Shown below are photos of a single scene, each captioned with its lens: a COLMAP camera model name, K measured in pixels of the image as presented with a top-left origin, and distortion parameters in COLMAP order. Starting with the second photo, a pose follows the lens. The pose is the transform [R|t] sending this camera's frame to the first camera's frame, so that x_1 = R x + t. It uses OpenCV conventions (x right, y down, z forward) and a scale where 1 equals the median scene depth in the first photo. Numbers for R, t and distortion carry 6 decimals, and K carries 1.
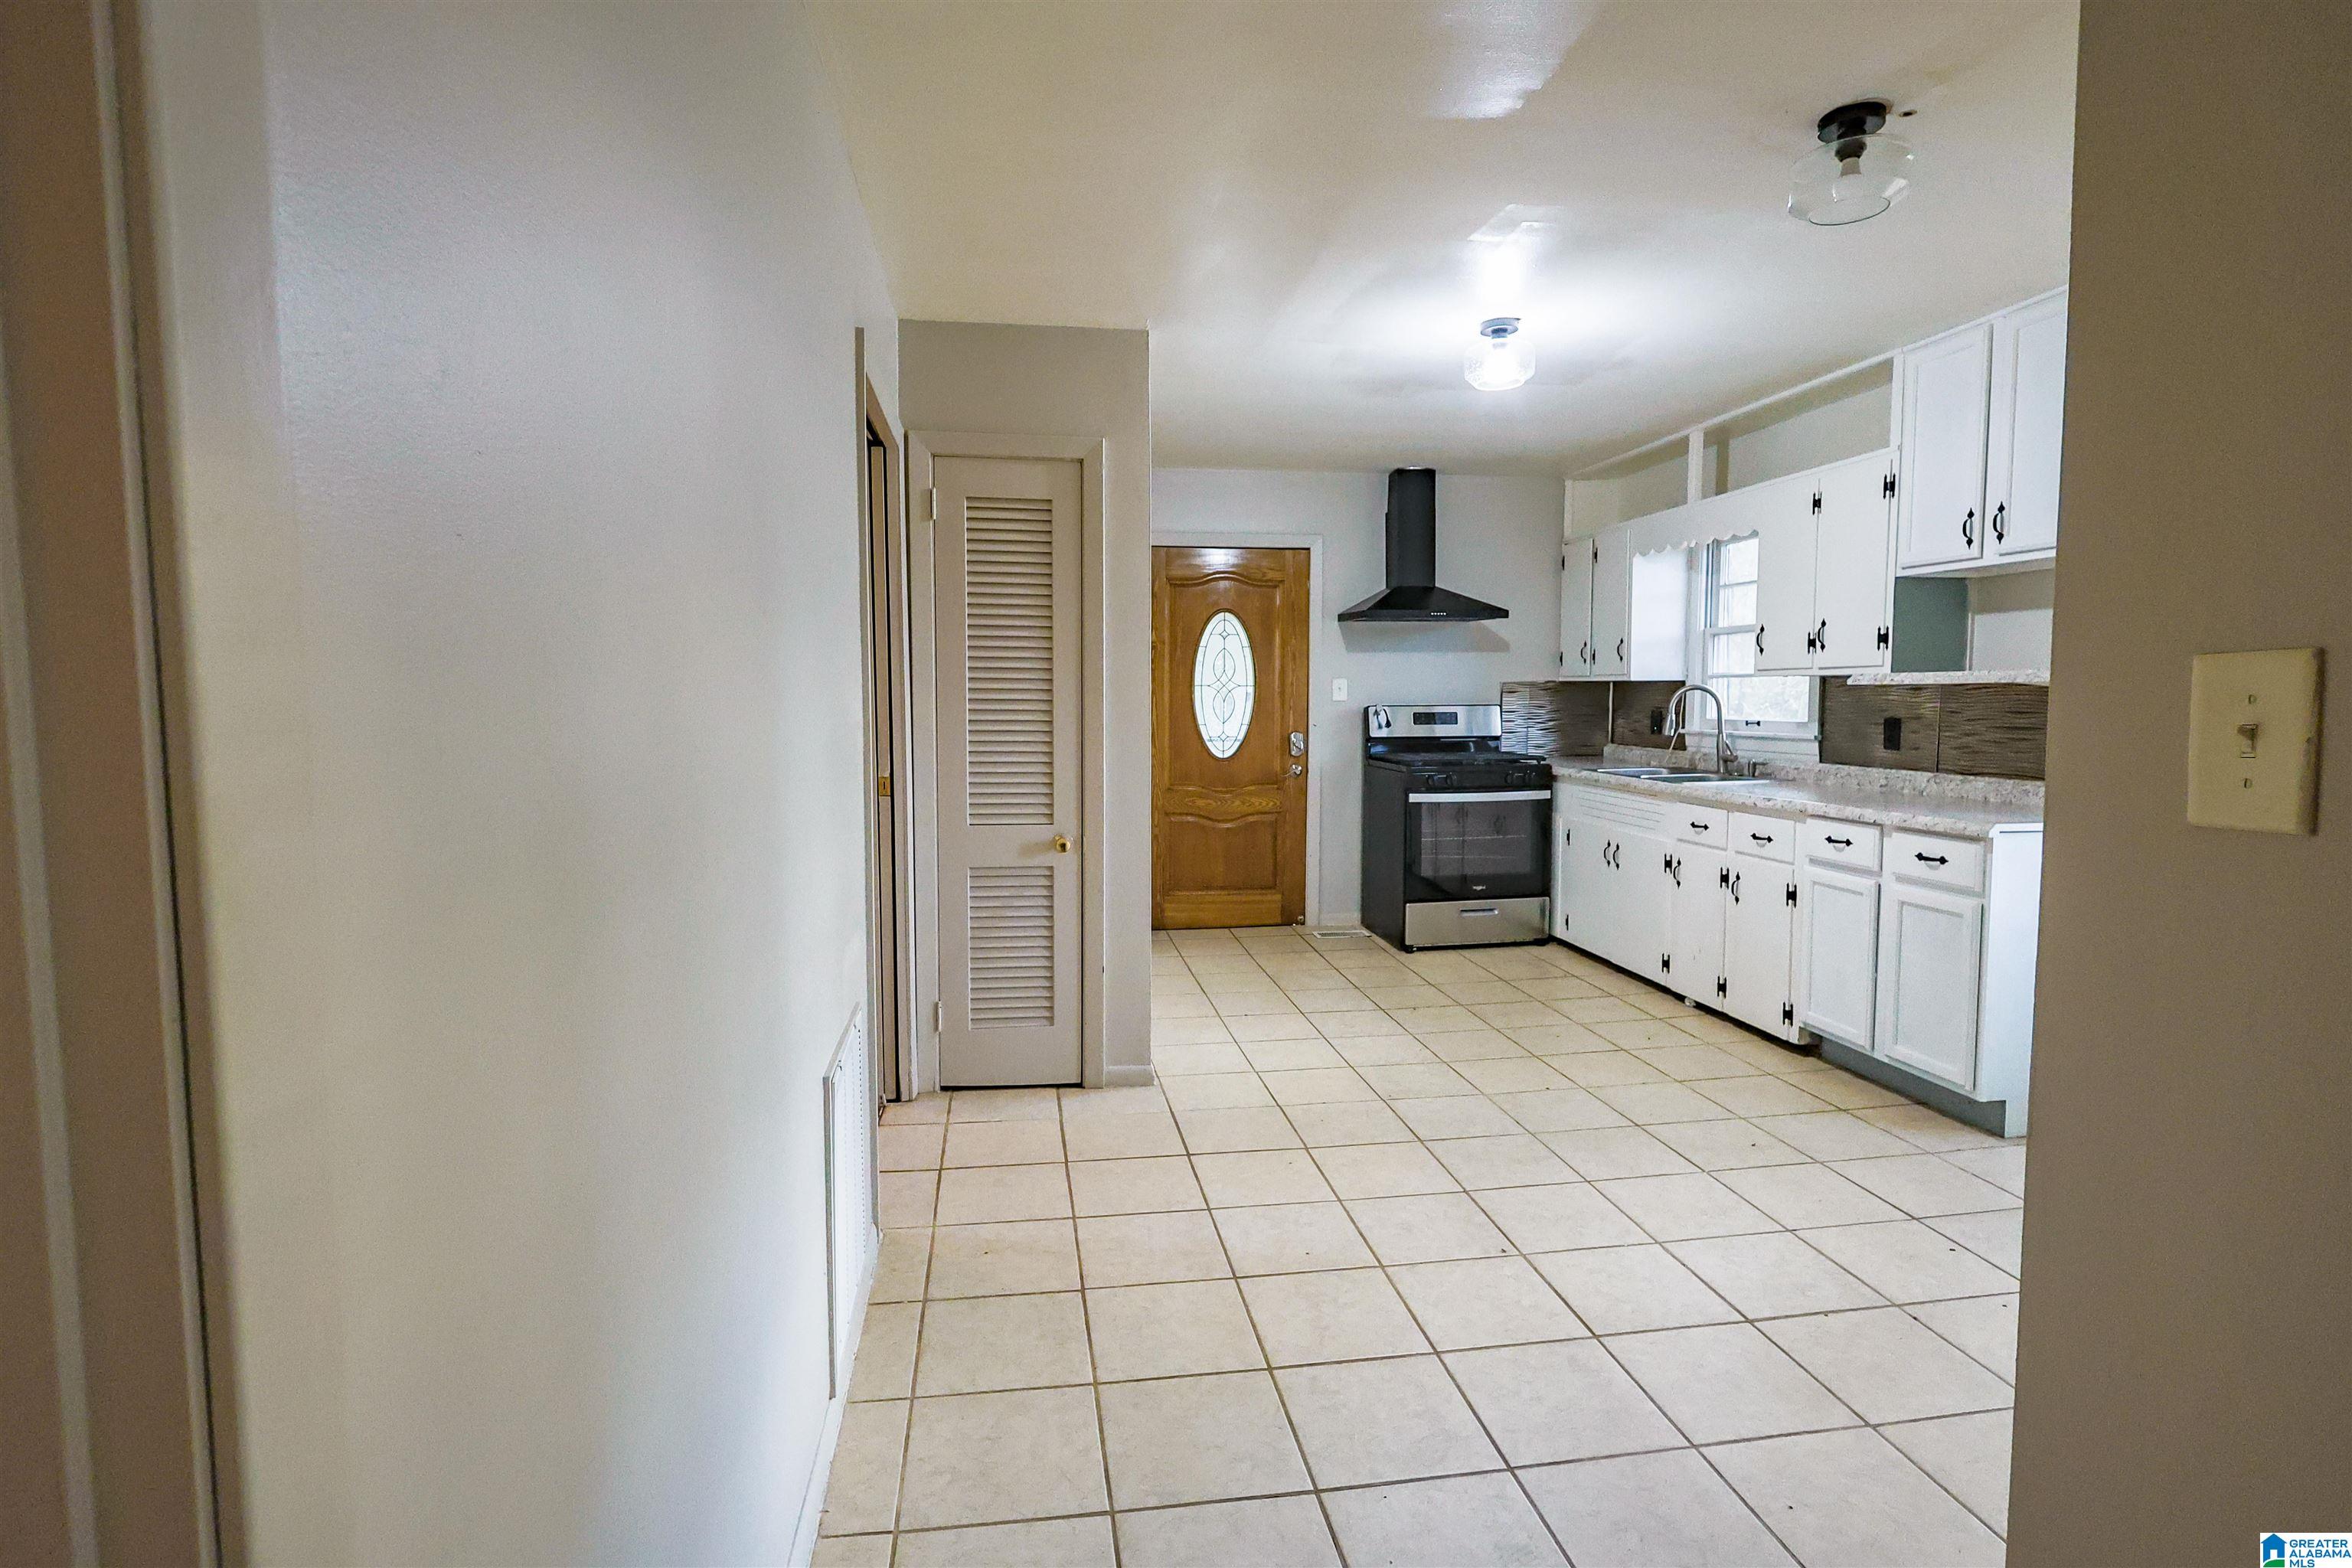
lens RADIAL K [[1166.6, 0, 1180.6], [0, 1166.6, 778.6], [0, 0, 1]] dist [-0.000728, 0.000362]
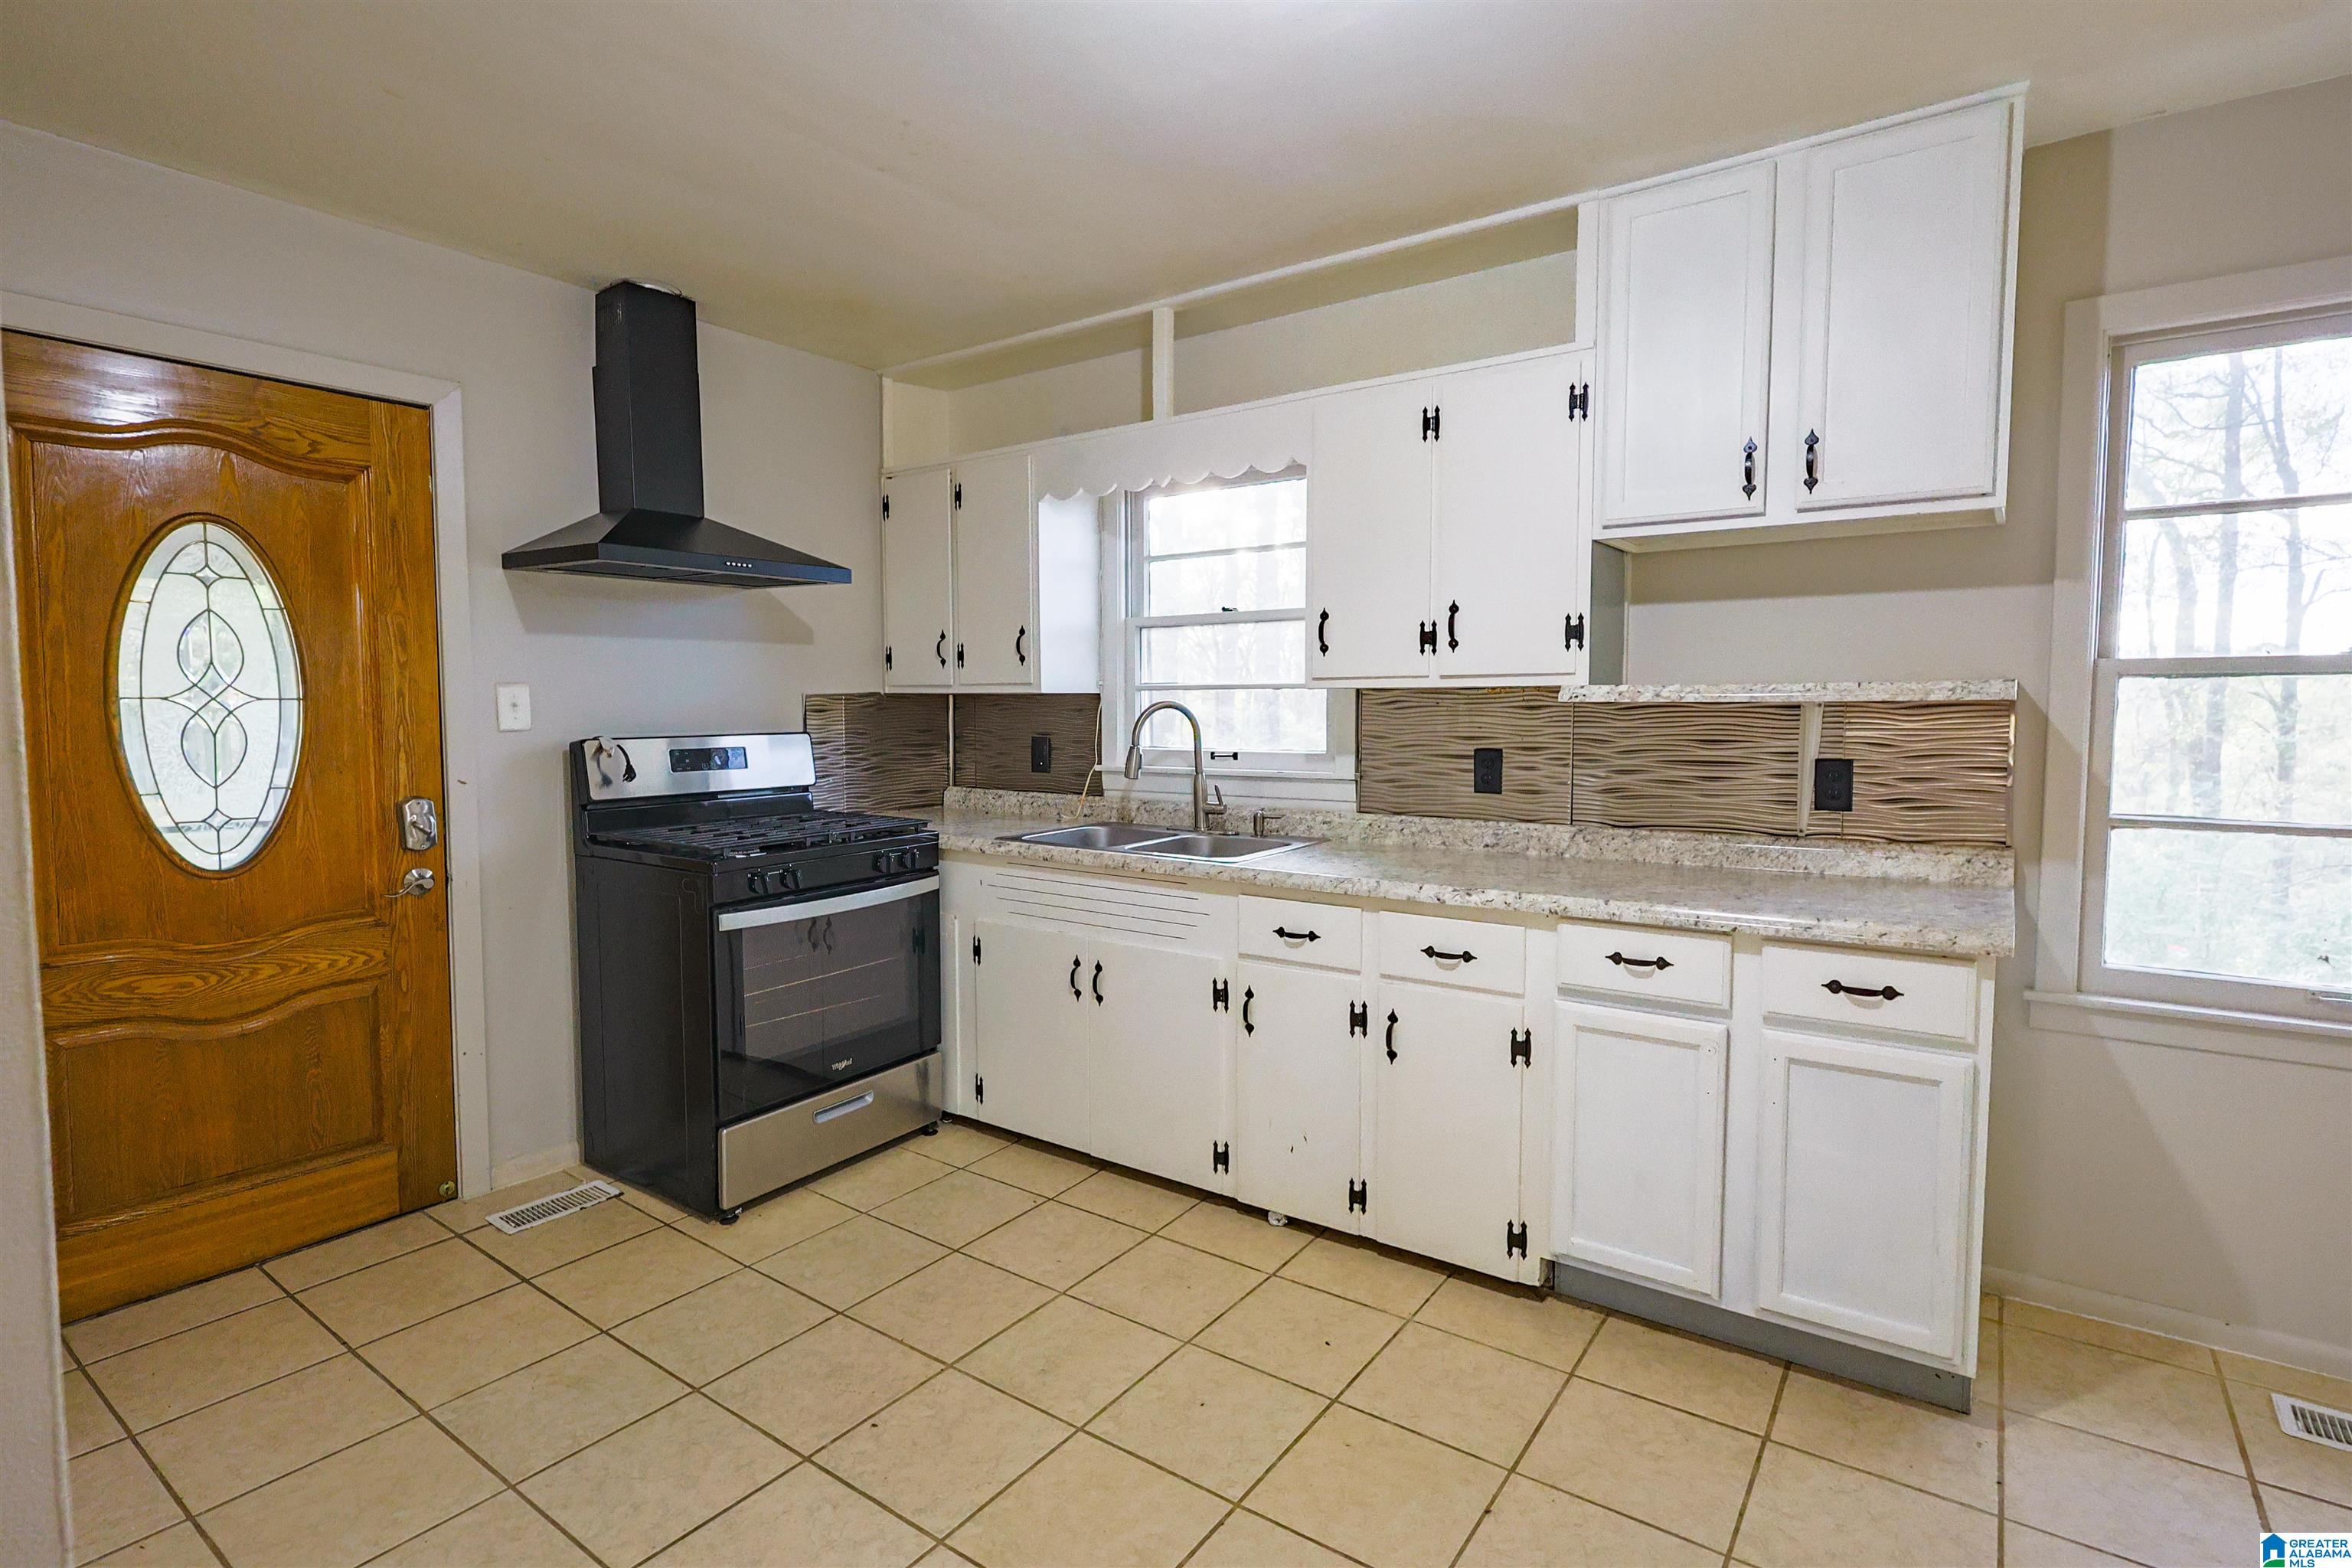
lens RADIAL K [[1166.6, 0, 1180.6], [0, 1166.6, 778.6], [0, 0, 1]] dist [-0.000728, 0.000362]
pose [[0.701000, -0.045086, 0.711734, -0.023699], [0.052577, 0.998551, 0.011471, -0.047653], [-0.711220, 0.029380, 0.702355, 0.584964]]
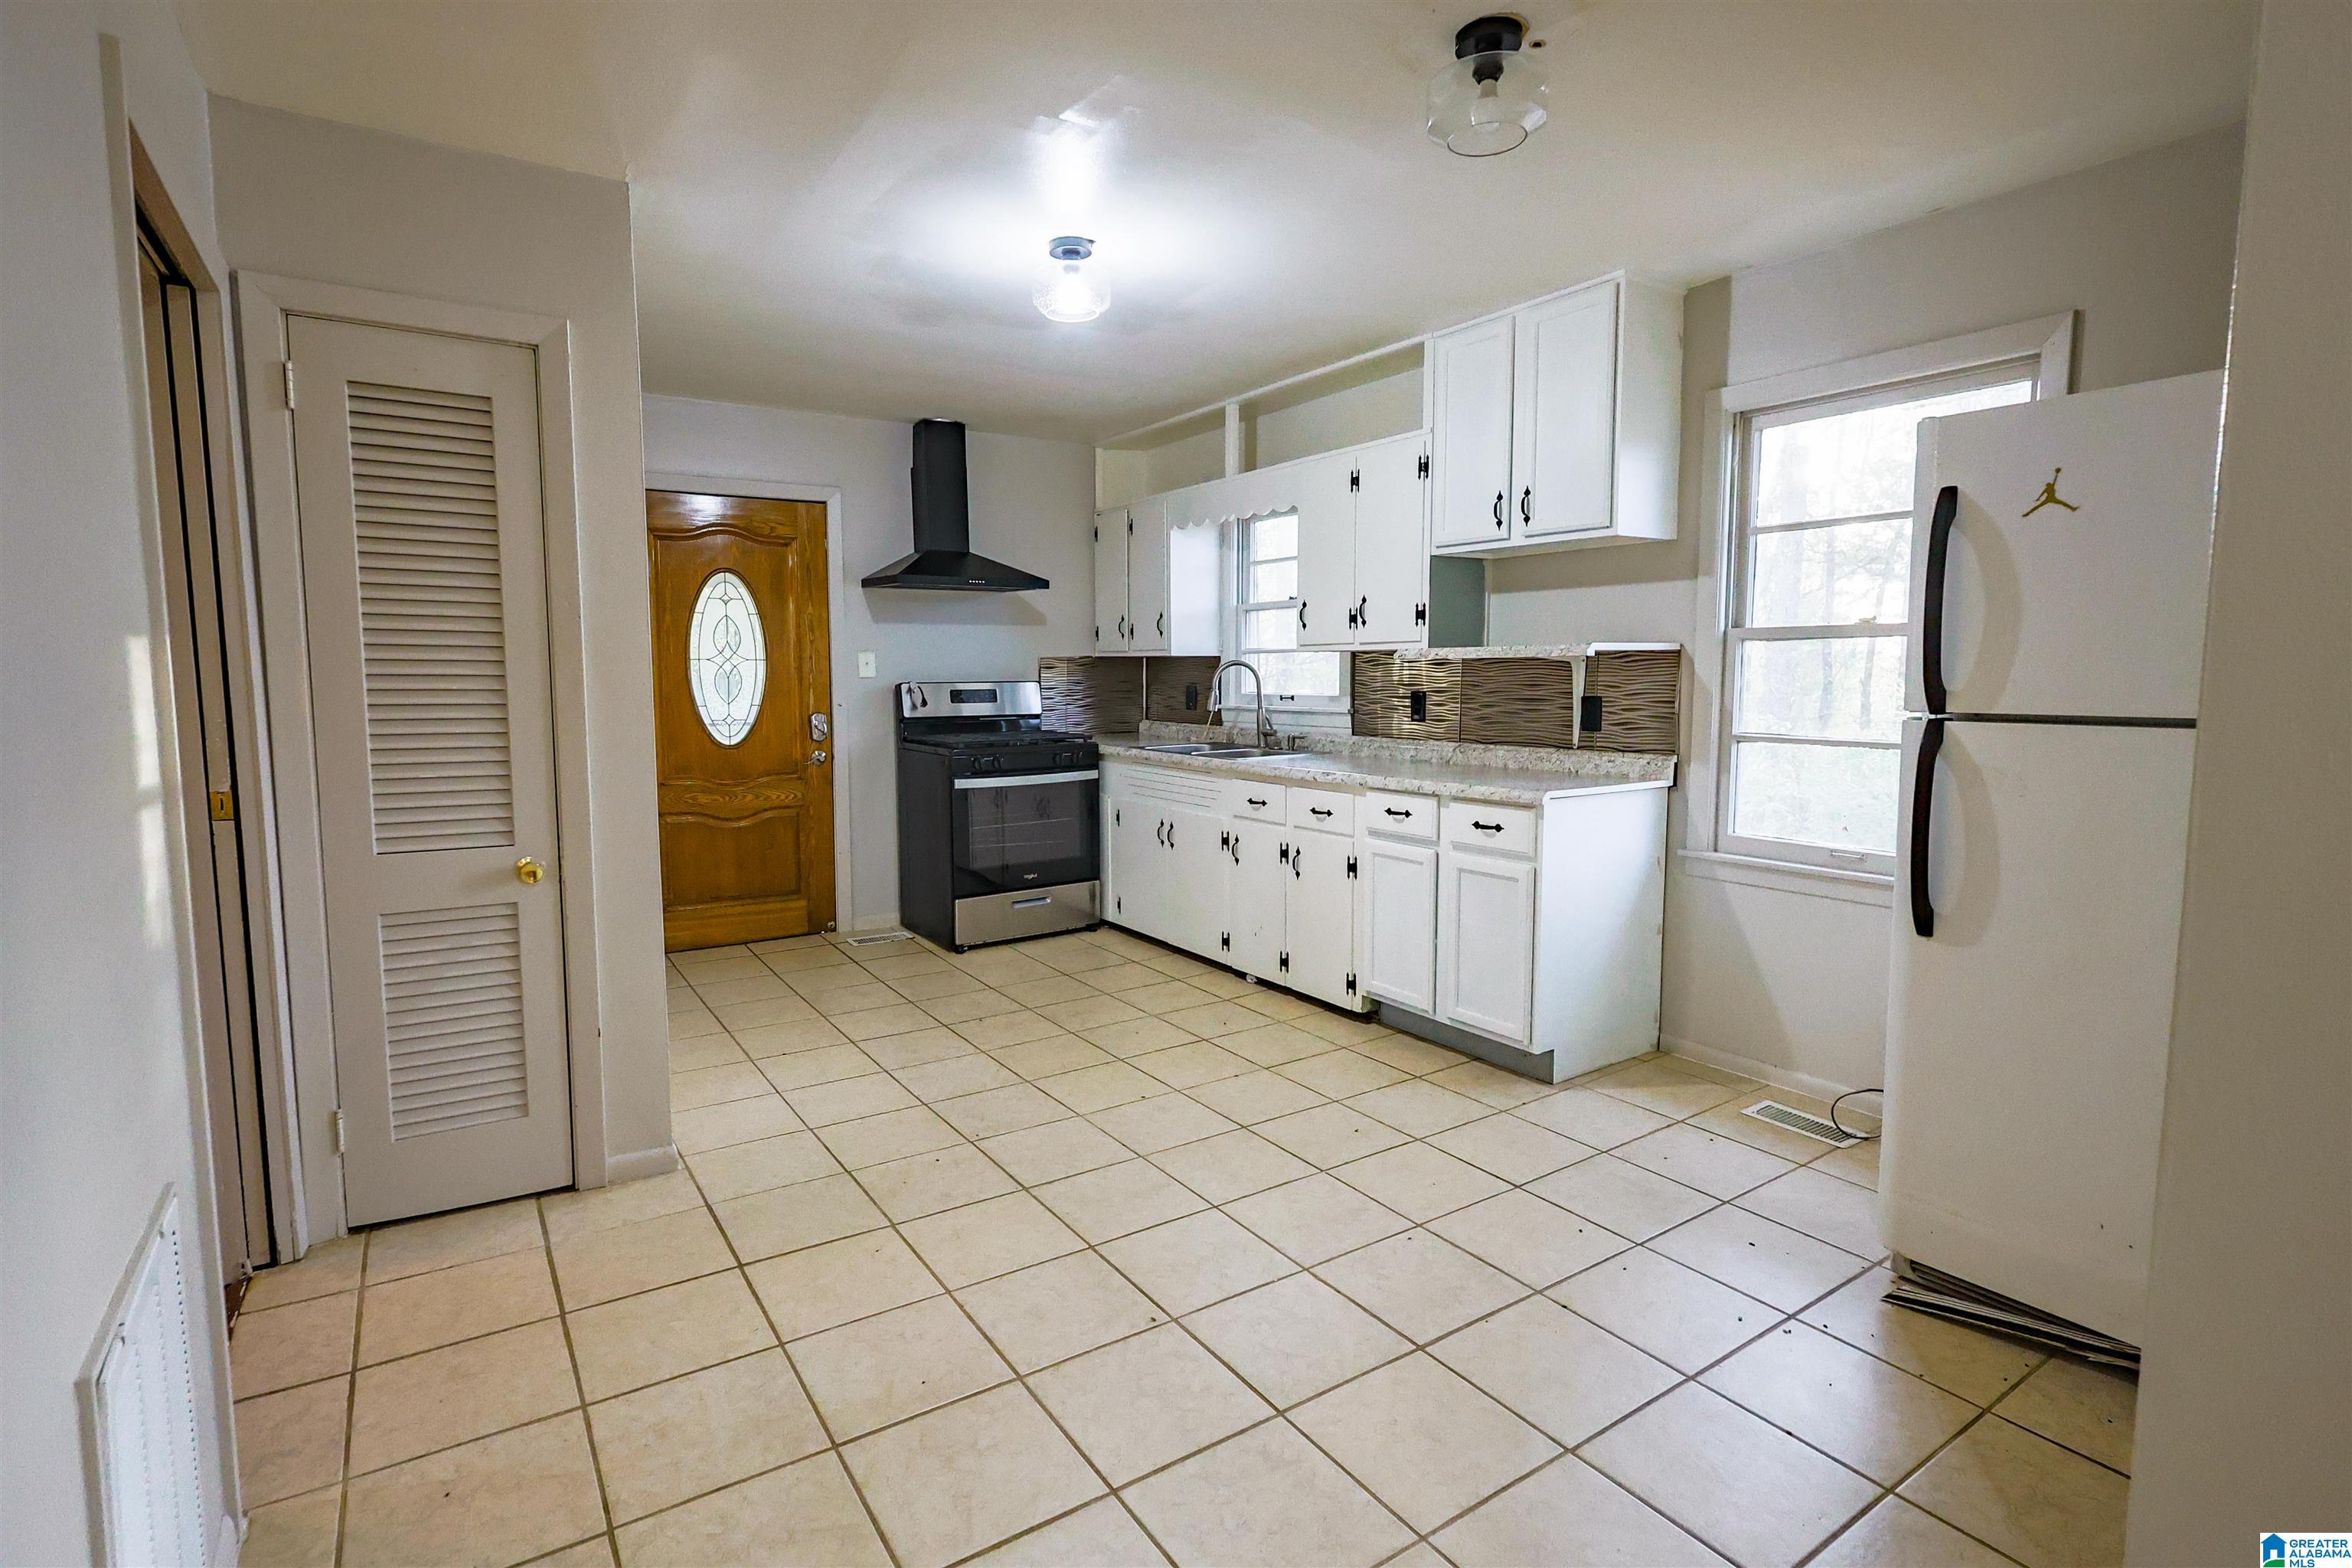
lens RADIAL K [[1154.1, 0, 1176.6], [0, 1154.1, 784.8], [0, 0, 1]] dist [-0.002200, 0.000780]
pose [[0.908613, -0.041148, 0.415607, -0.023526], [0.030810, 0.999027, 0.031551, -0.006711], [-0.416501, -0.015863, 0.908997, 0.129843]]
